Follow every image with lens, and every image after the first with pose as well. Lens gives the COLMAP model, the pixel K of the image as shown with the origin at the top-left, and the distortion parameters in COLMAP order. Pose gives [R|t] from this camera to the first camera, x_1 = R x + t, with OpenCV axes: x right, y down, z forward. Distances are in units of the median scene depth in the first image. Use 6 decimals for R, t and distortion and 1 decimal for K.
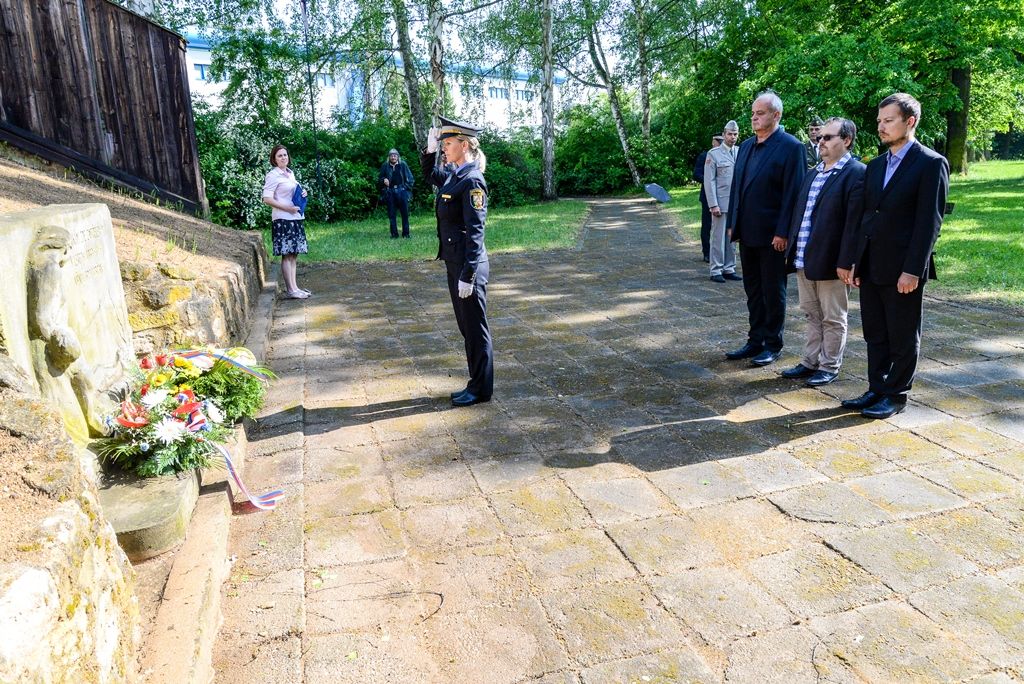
lens RADIAL K [[700.9, 0, 512.0], [0, 700.9, 342.0], [0, 0, 1]] dist [-0.031888, 0.001884]
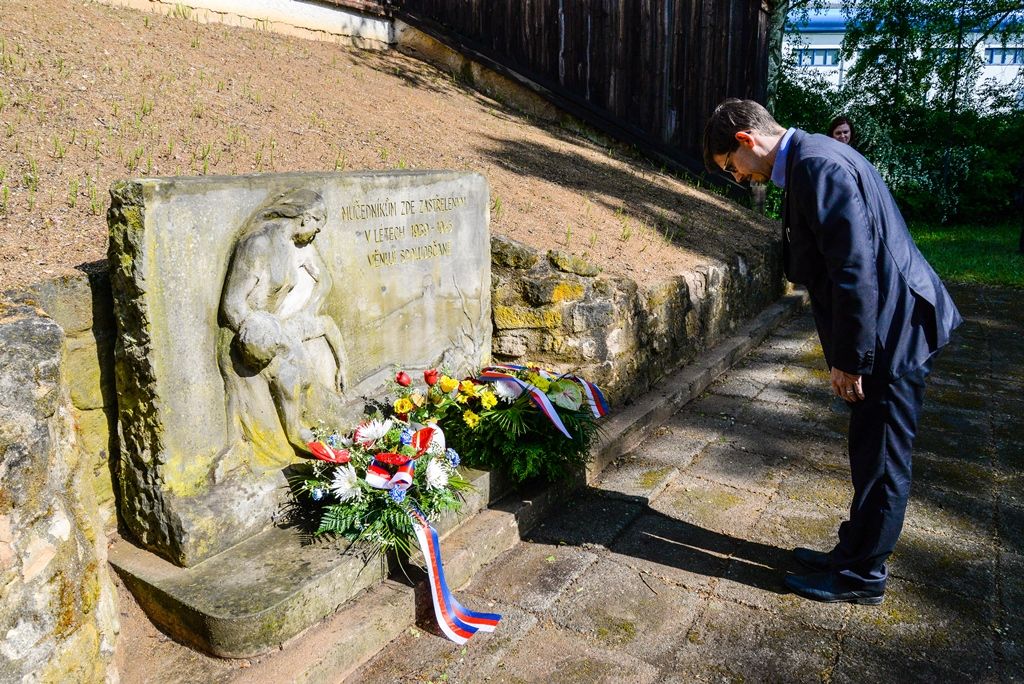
lens RADIAL K [[700.9, 0, 512.0], [0, 700.9, 342.0], [0, 0, 1]] dist [-0.031888, 0.001884]
pose [[0.651702, 0.201717, -0.731160, 0.040465], [-0.193641, 0.976290, 0.096748, -0.041164], [0.733340, 0.078532, 0.675311, 0.219699]]
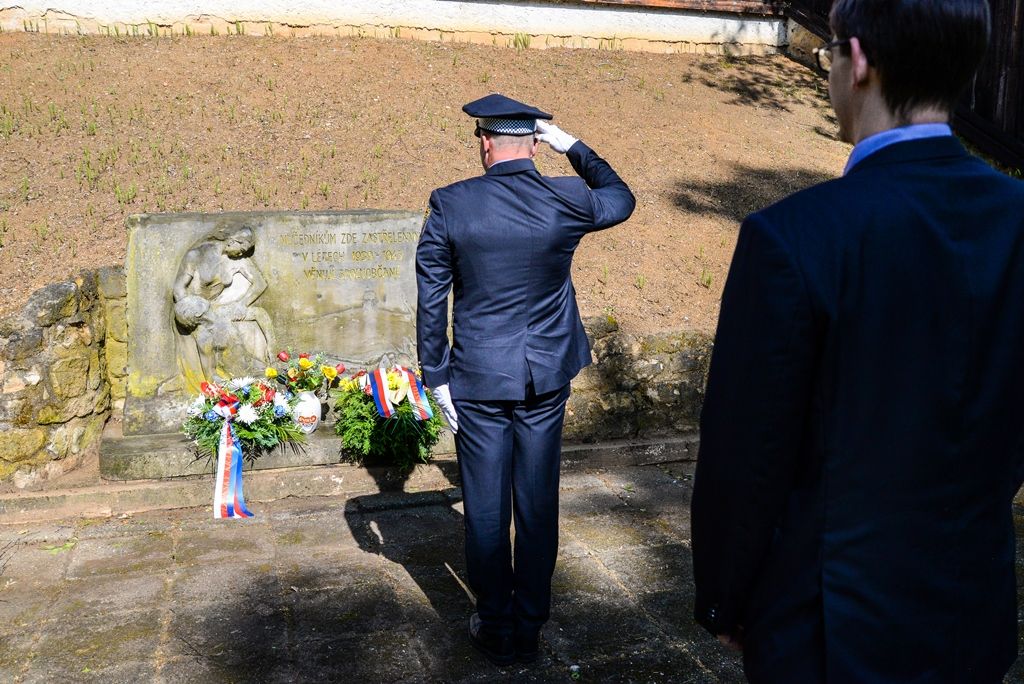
lens RADIAL K [[983.1, 0, 512.0], [0, 983.1, 342.0], [0, 0, 1]] dist [-0.011384, -0.007331]
pose [[0.018103, 0.184023, -0.982755, 0.382358], [-0.247651, 0.953113, 0.173910, -0.134143], [0.968680, 0.240232, 0.062828, 0.482756]]
